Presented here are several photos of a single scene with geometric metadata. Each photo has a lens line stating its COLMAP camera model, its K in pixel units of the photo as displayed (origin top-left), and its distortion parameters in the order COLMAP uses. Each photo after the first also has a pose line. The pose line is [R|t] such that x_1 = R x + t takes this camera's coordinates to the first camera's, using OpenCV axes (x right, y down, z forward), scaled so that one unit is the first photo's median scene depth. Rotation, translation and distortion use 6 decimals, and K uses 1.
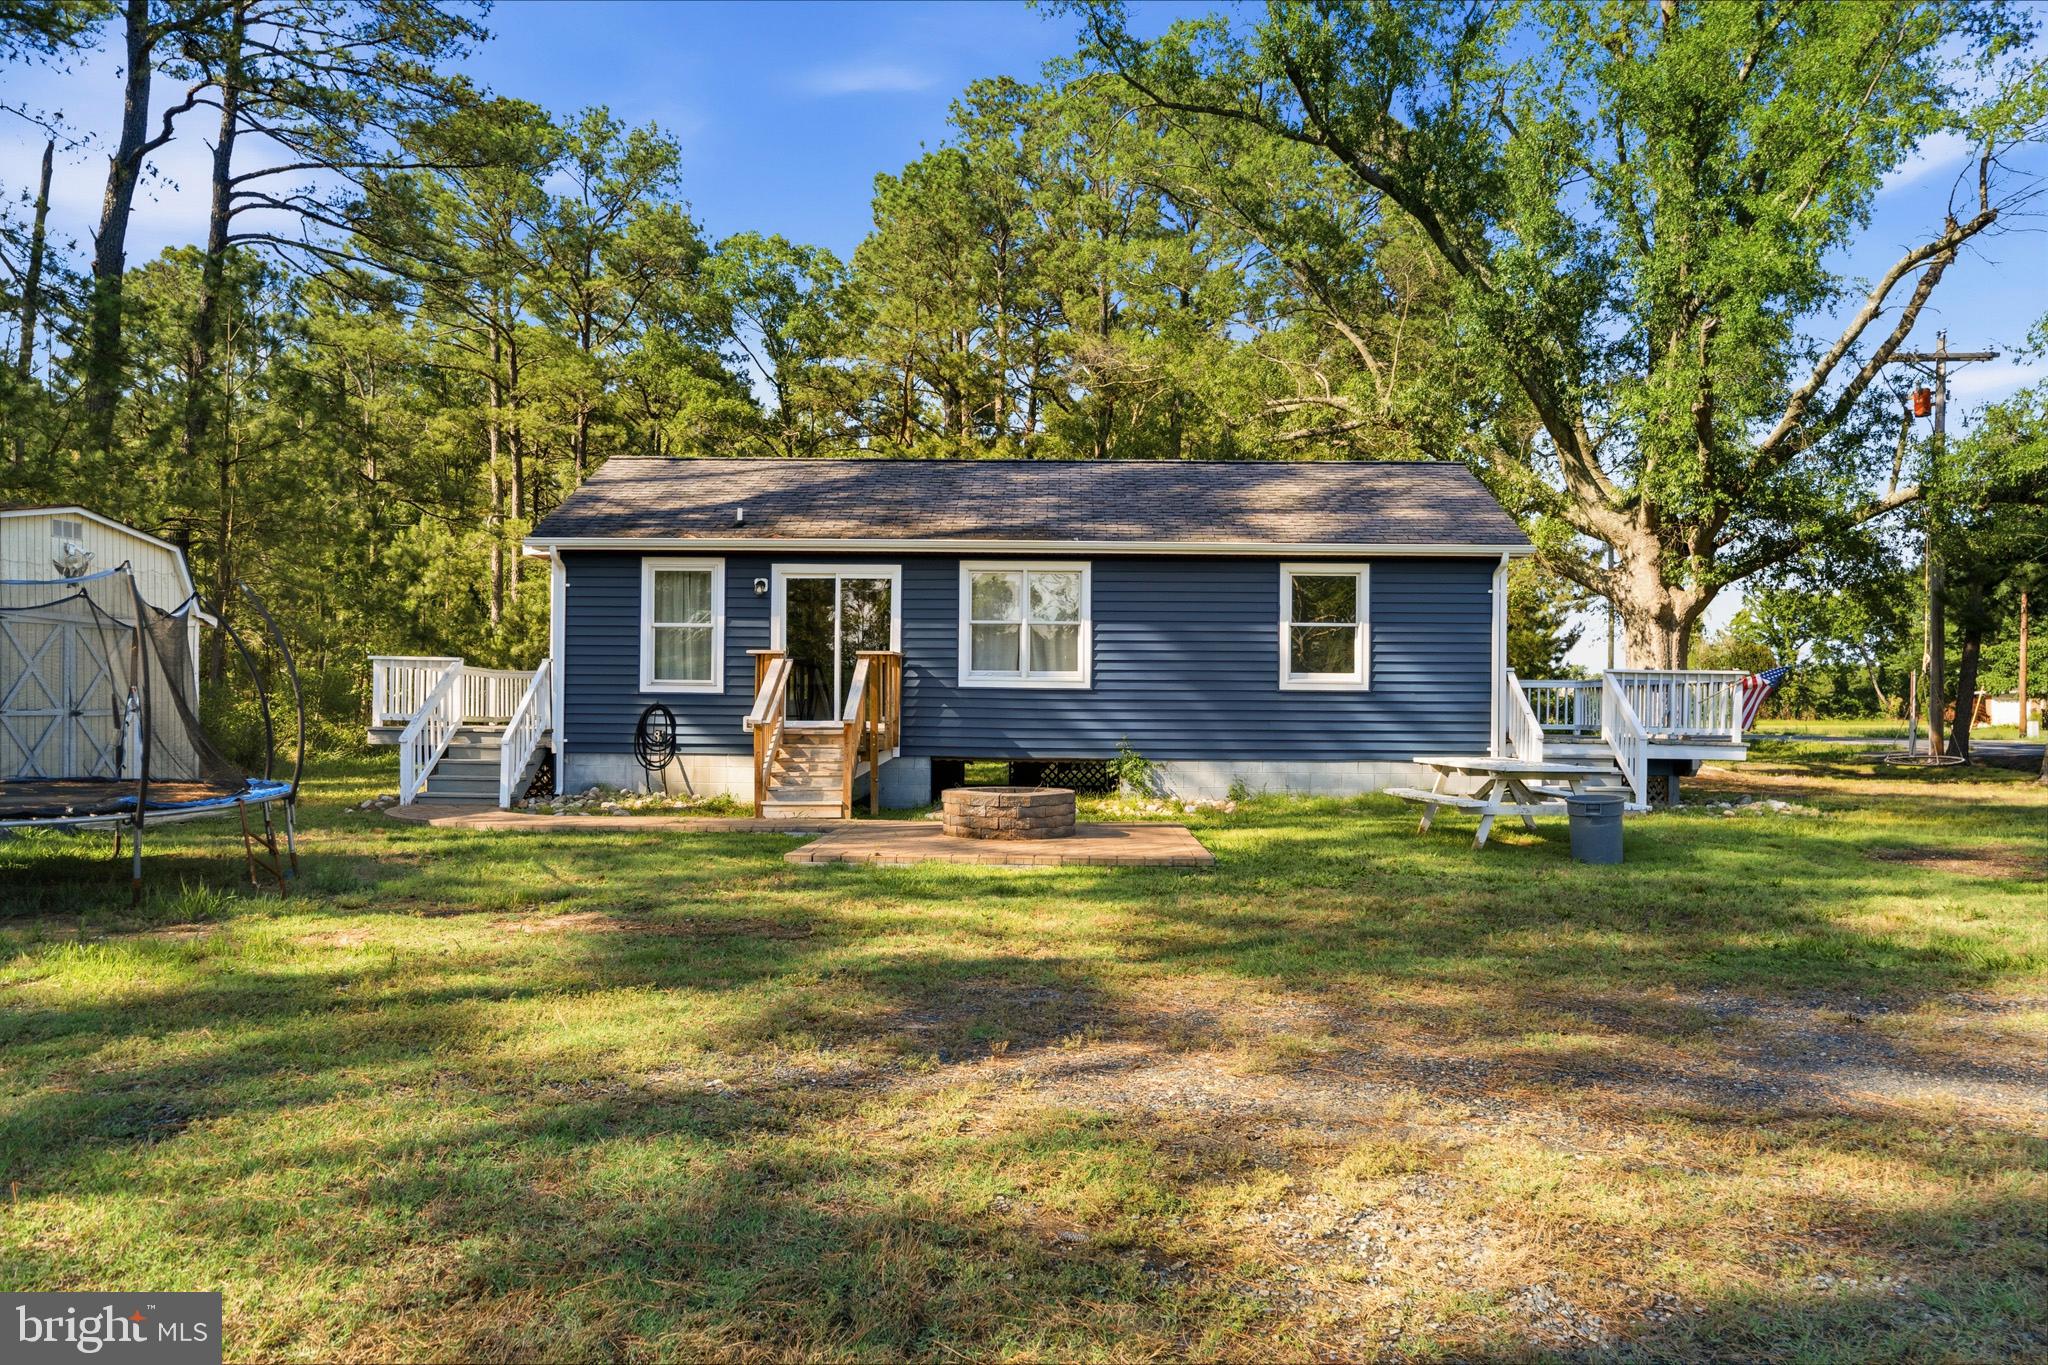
lens RADIAL K [[1376.2, 0, 1043.1], [0, 1376.2, 689.4], [0, 0, 1]] dist [0.005680, 0.000728]
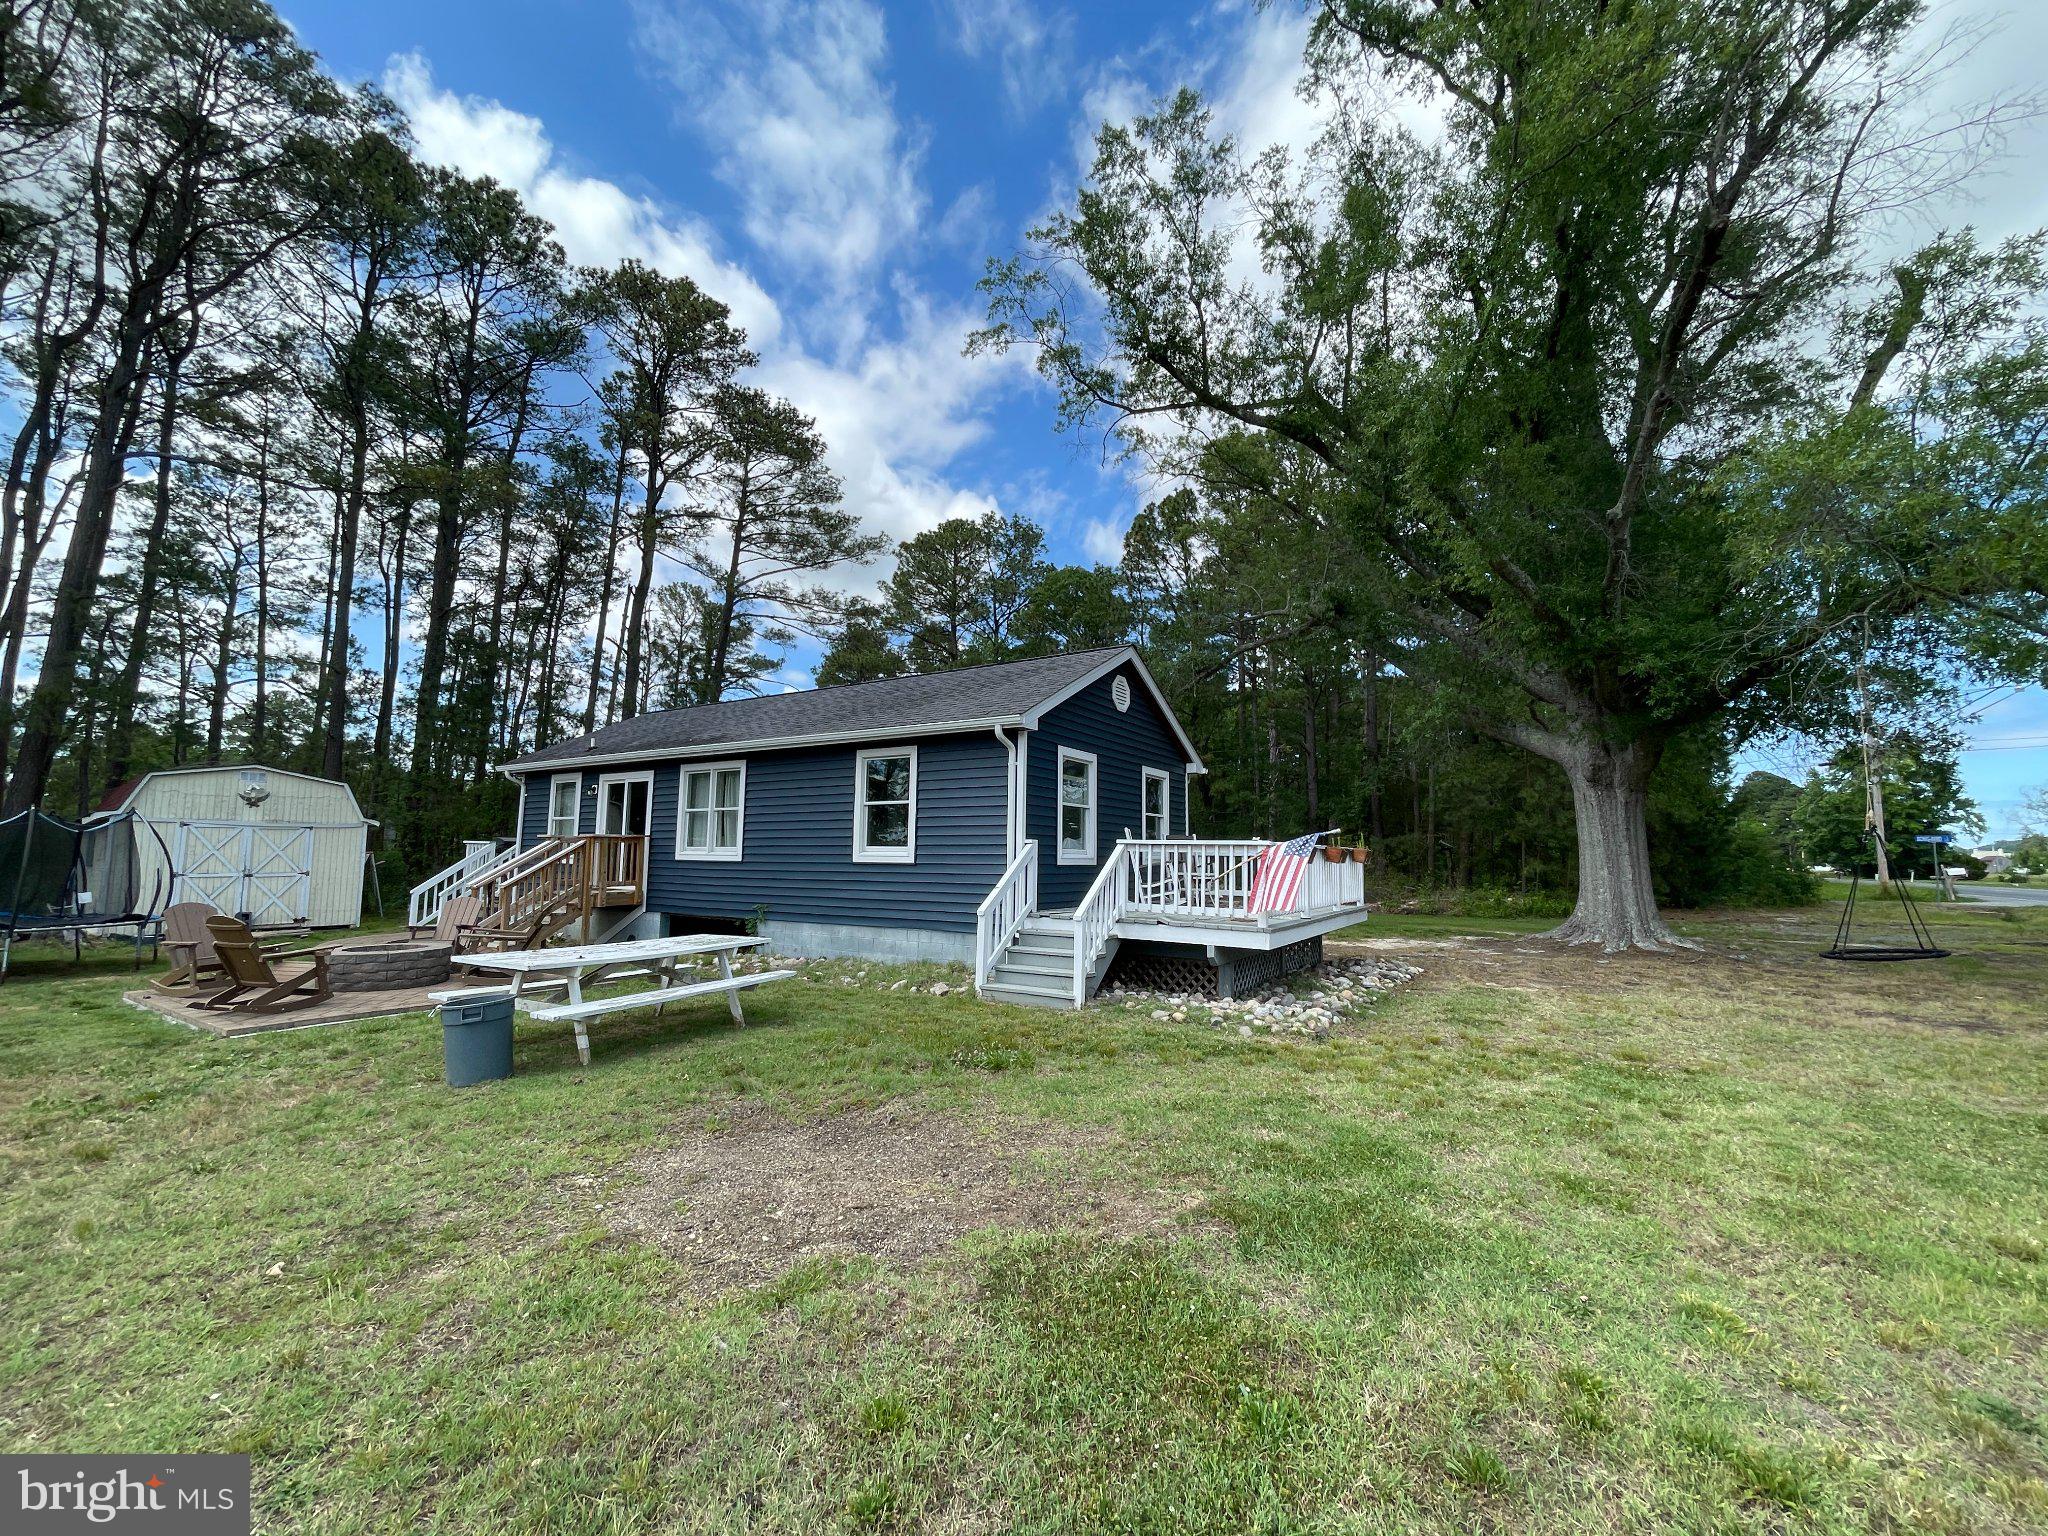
lens RADIAL K [[828.2, 0, 1020.0], [0, 828.2, 776.6], [0, 0, 1]] dist [0.002332, -0.002255]
pose [[0.852063, -0.051047, -0.520944, 0.641045], [0.003797, 0.995810, -0.091370, -0.006948], [0.523425, 0.075875, 0.848687, 0.487292]]
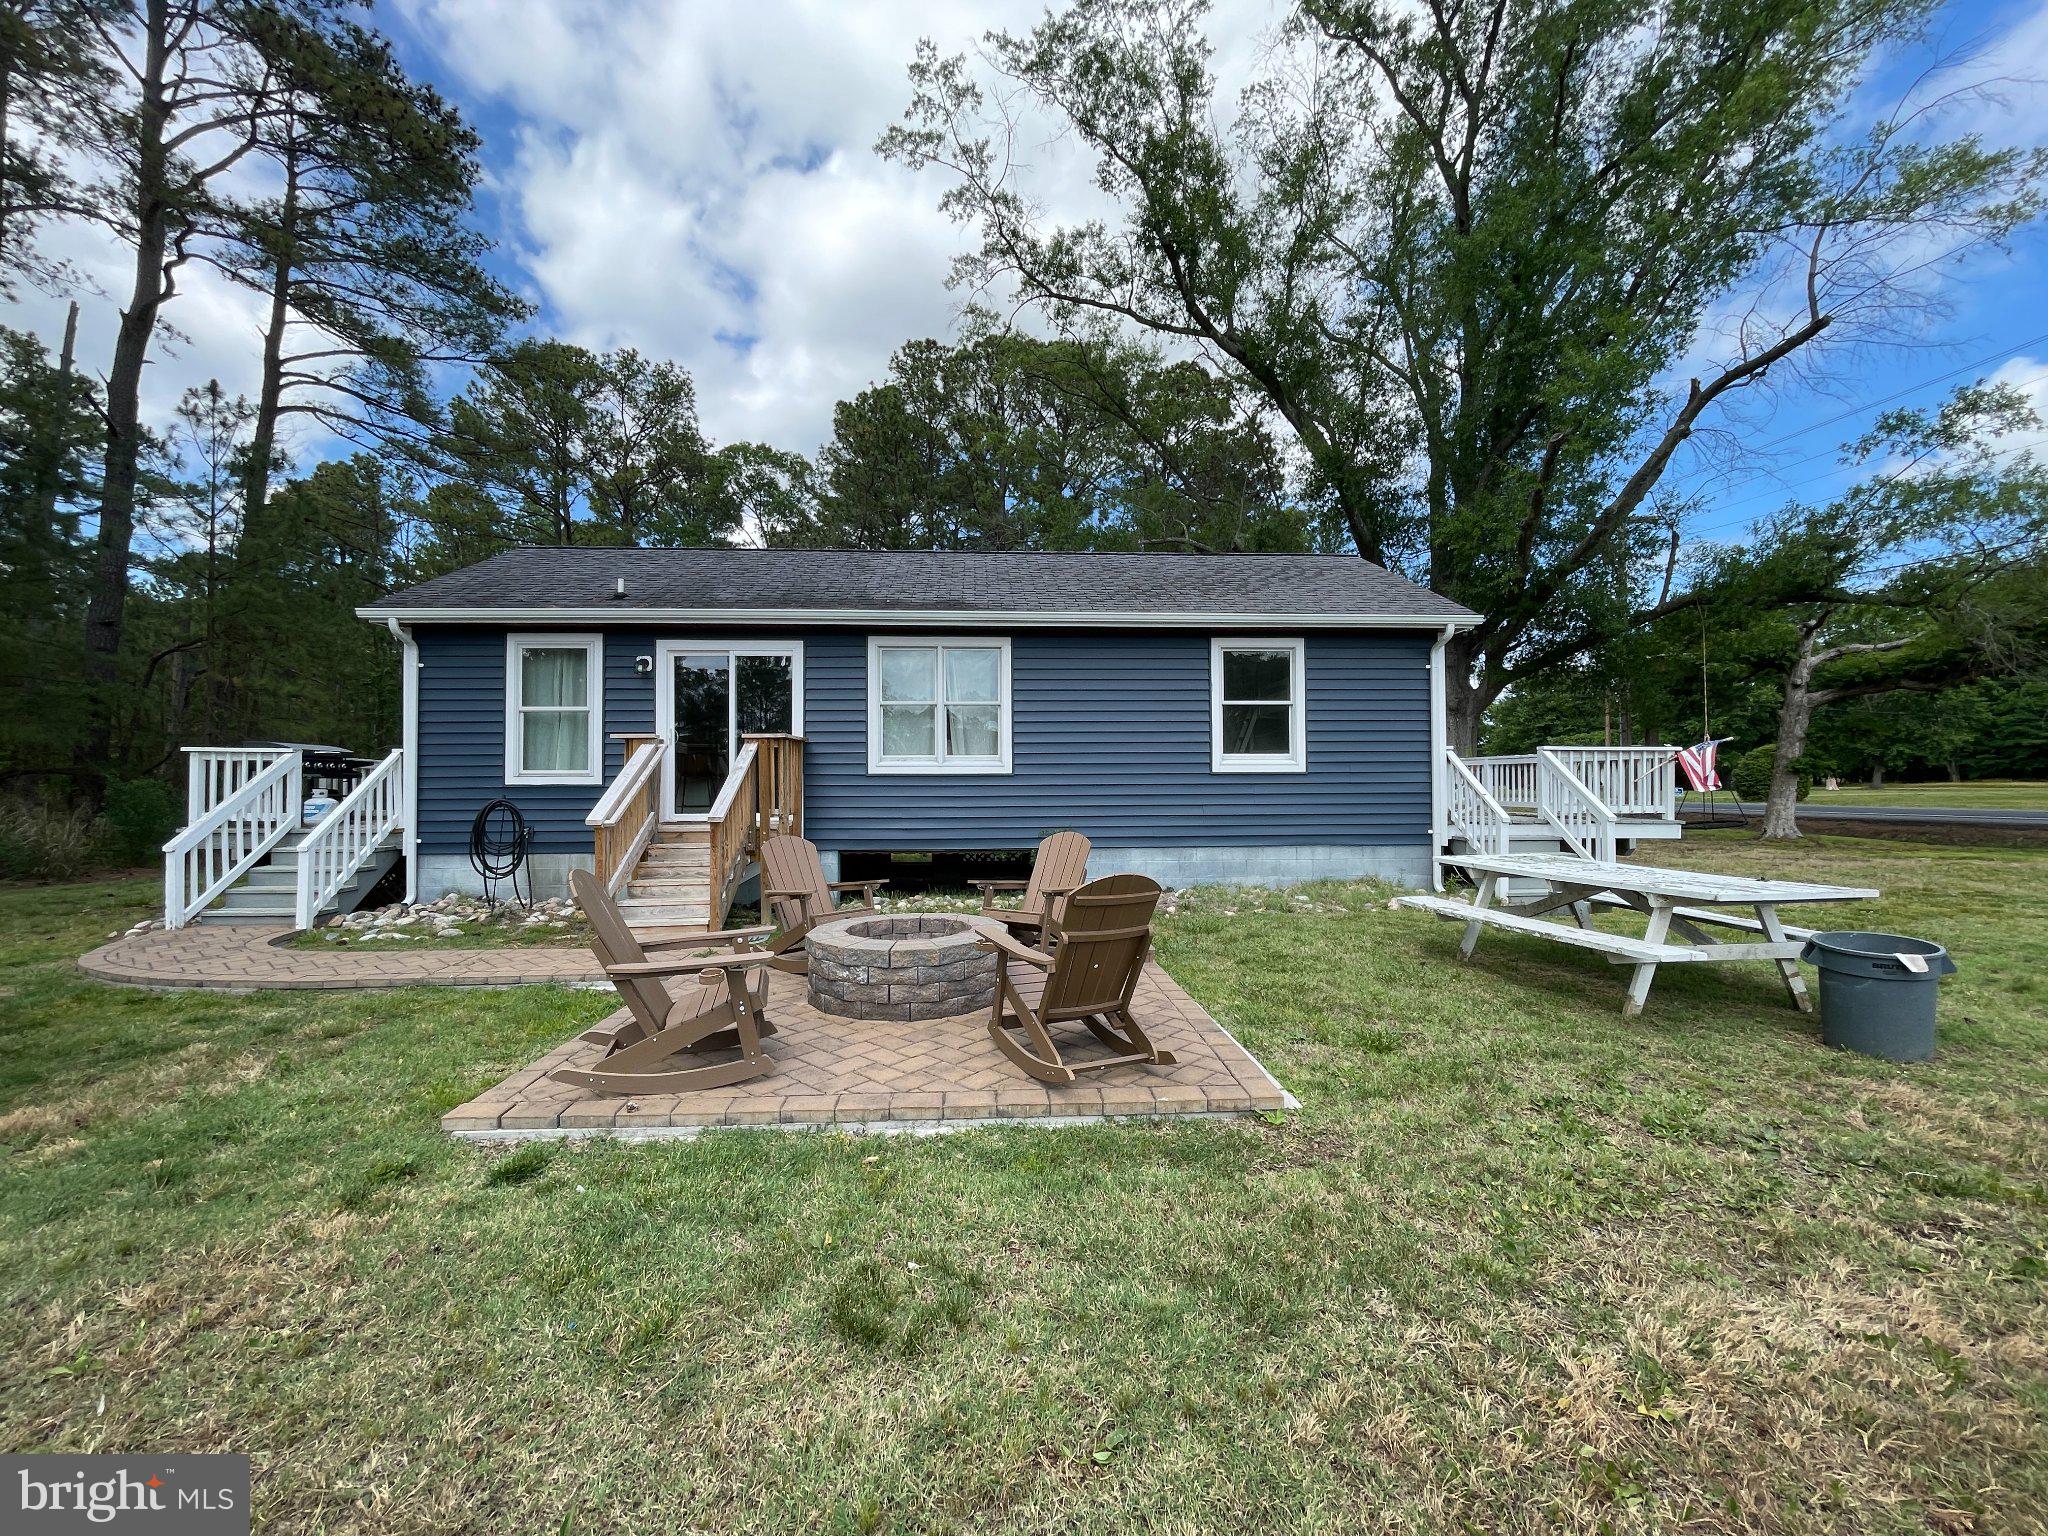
lens RADIAL K [[828.2, 0, 1025.6], [0, 828.2, 773.3], [0, 0, 1]] dist [0.002332, -0.002255]
pose [[0.997084, -0.013739, 0.075066, 0.001433], [0.013694, 0.999906, 0.001120, -0.001347], [-0.075074, -0.000088, 0.997178, 0.442126]]
